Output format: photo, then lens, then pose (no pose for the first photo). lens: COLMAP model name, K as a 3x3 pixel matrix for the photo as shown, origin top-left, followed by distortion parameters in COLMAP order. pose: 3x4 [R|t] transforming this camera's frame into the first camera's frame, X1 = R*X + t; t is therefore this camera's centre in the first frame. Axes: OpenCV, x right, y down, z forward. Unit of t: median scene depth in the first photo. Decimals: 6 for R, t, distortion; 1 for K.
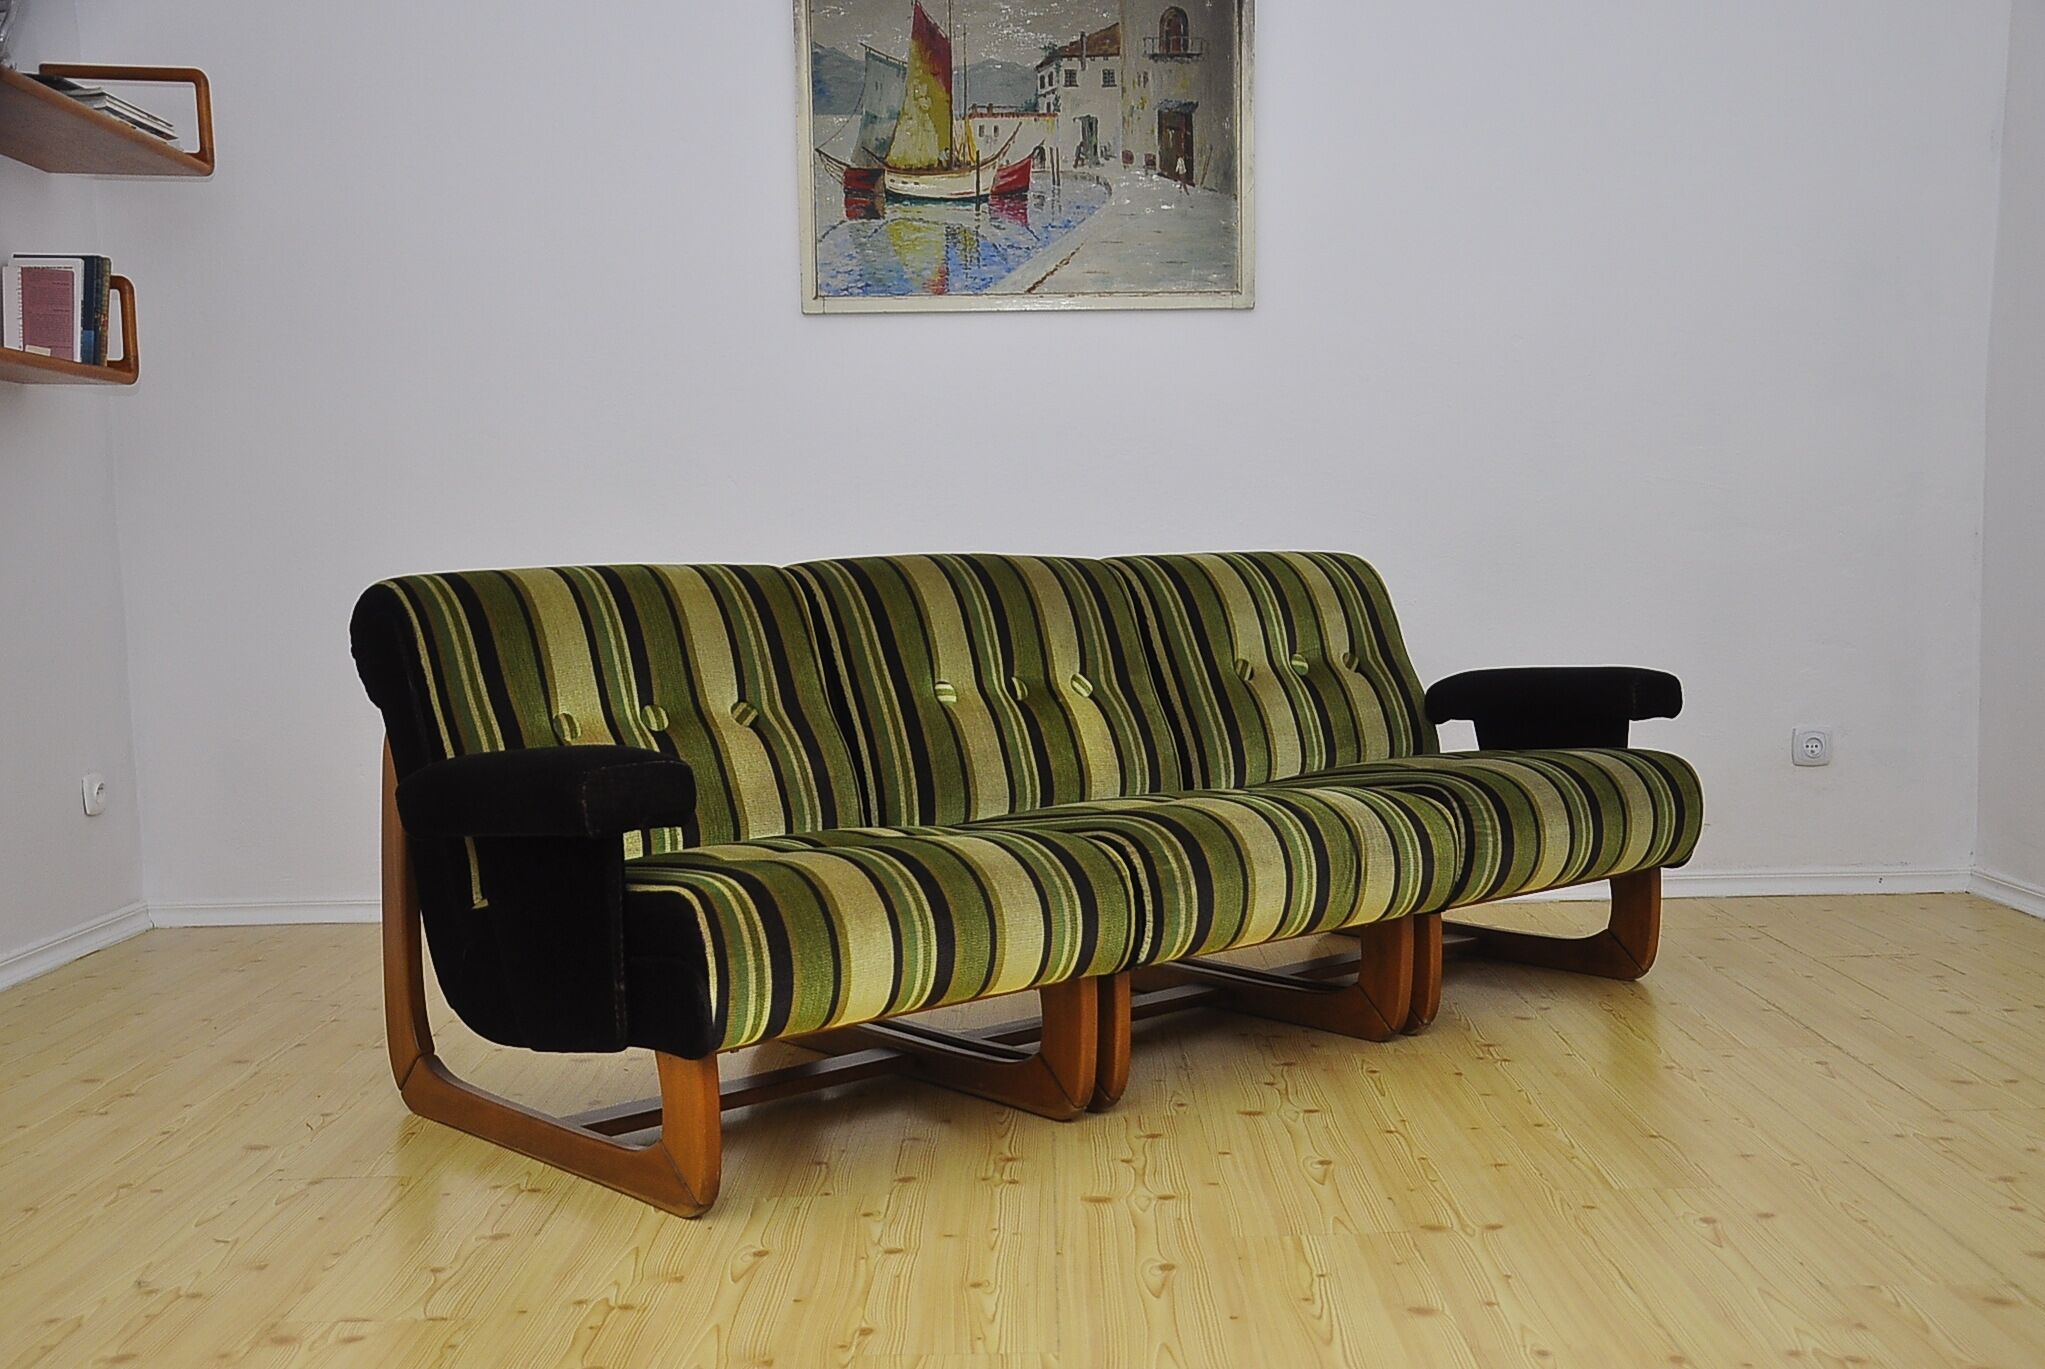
lens RADIAL K [[2236.7, 0, 1081.3], [0, 2236.7, 789.5], [0, 0, 1]] dist [-0.056343, 0.283551]
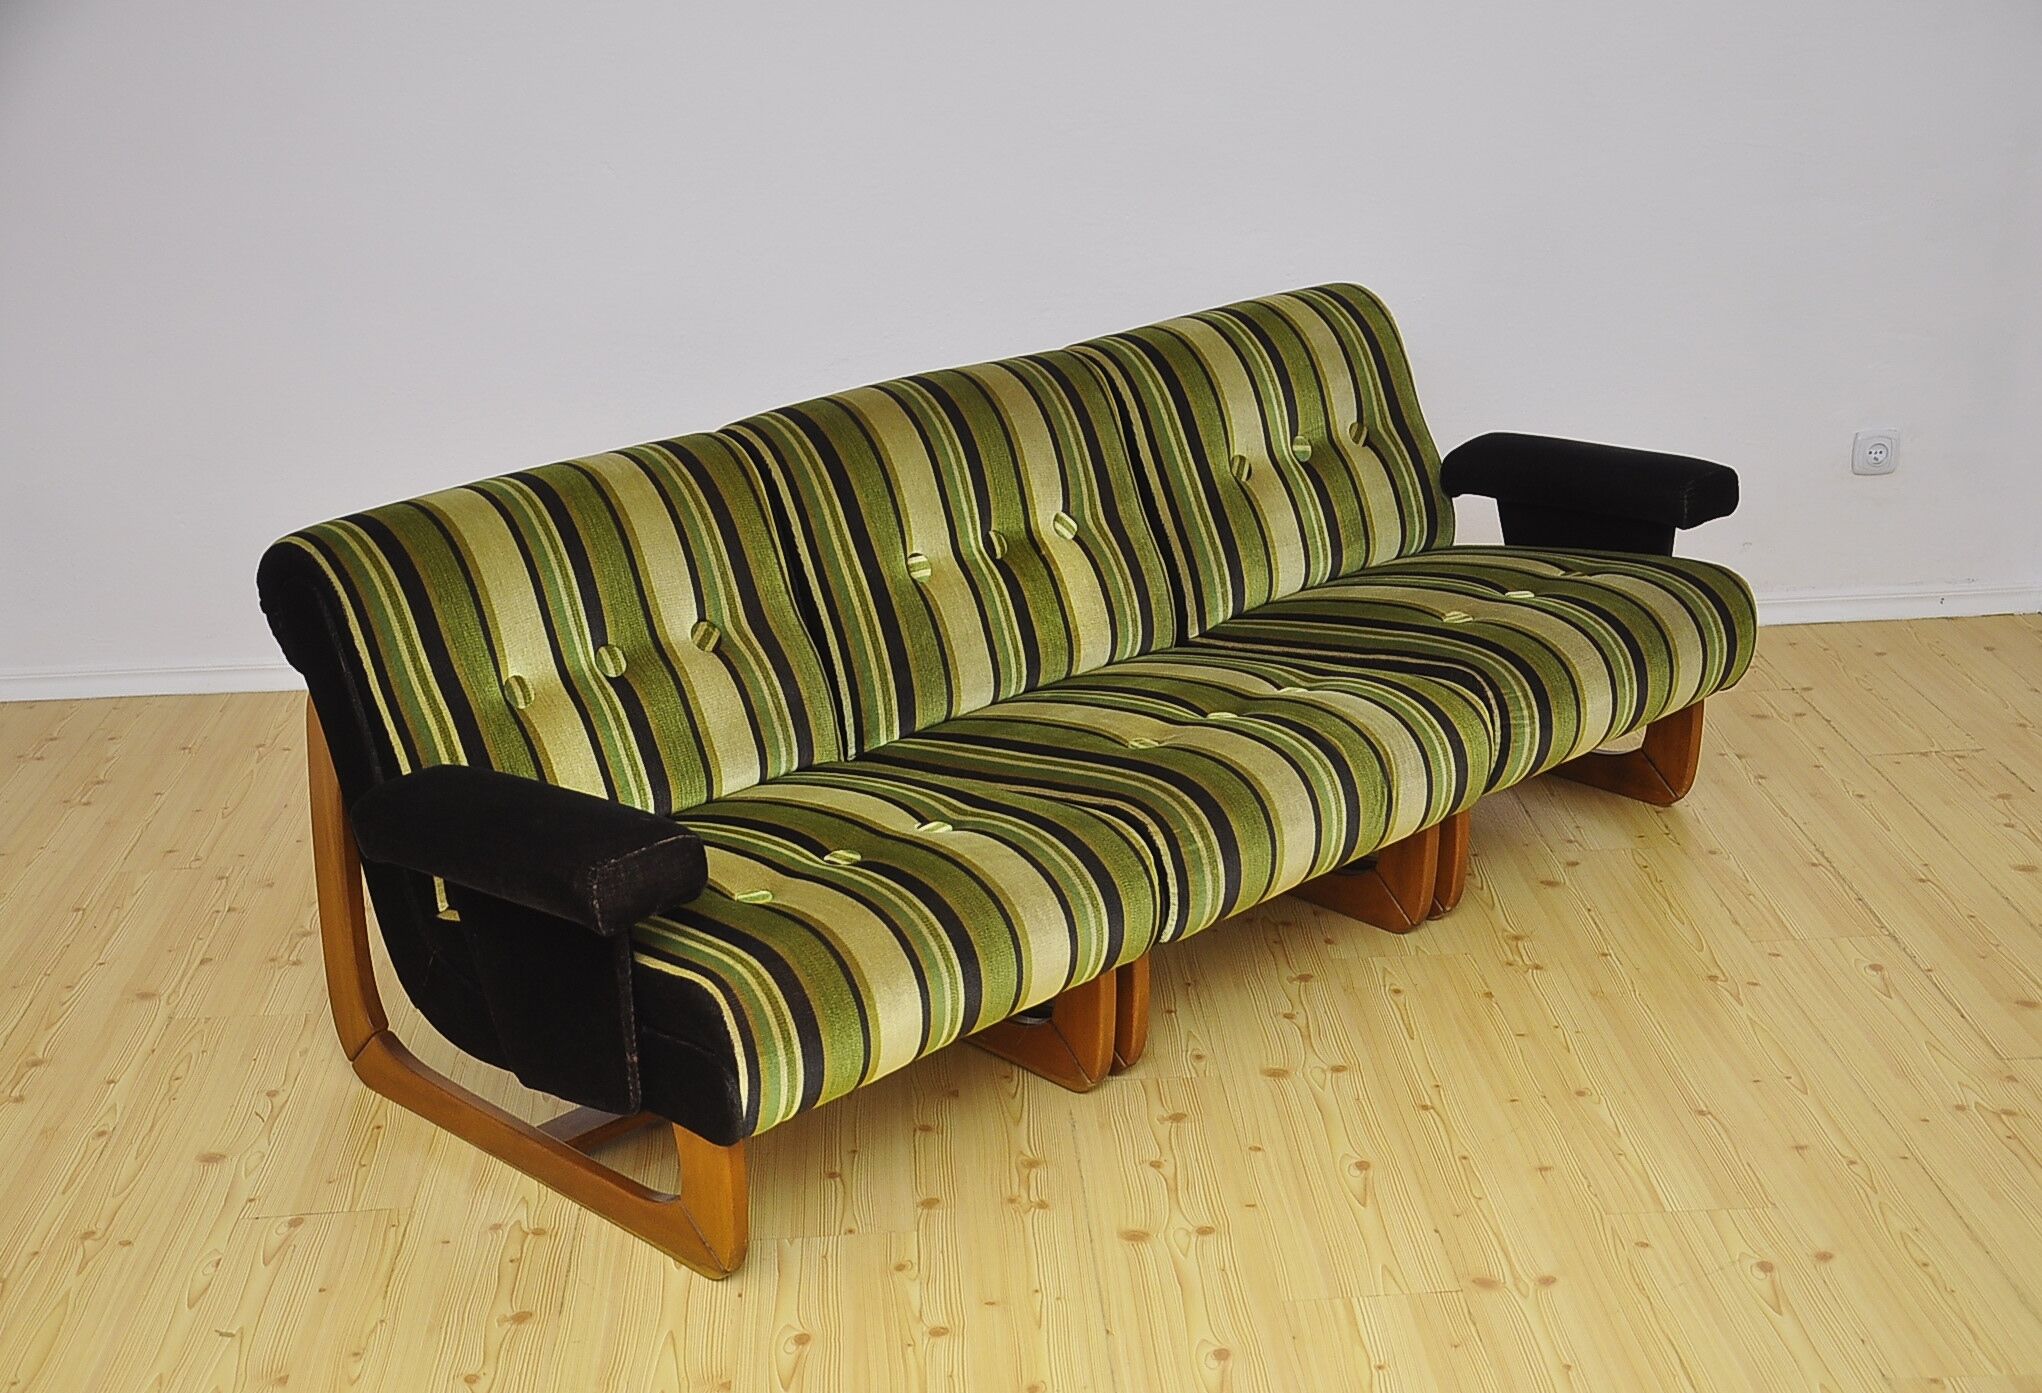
lens RADIAL K [[2754.2, 0, 1052.2], [0, 2754.2, 786.3], [0, 0, 1]] dist [0.035697, 0.475672]
pose [[0.998554, -0.023571, 0.048308, -0.053392], [0.010011, 0.964553, 0.263700, -0.209256], [-0.052811, -0.262835, 0.963394, -0.063729]]
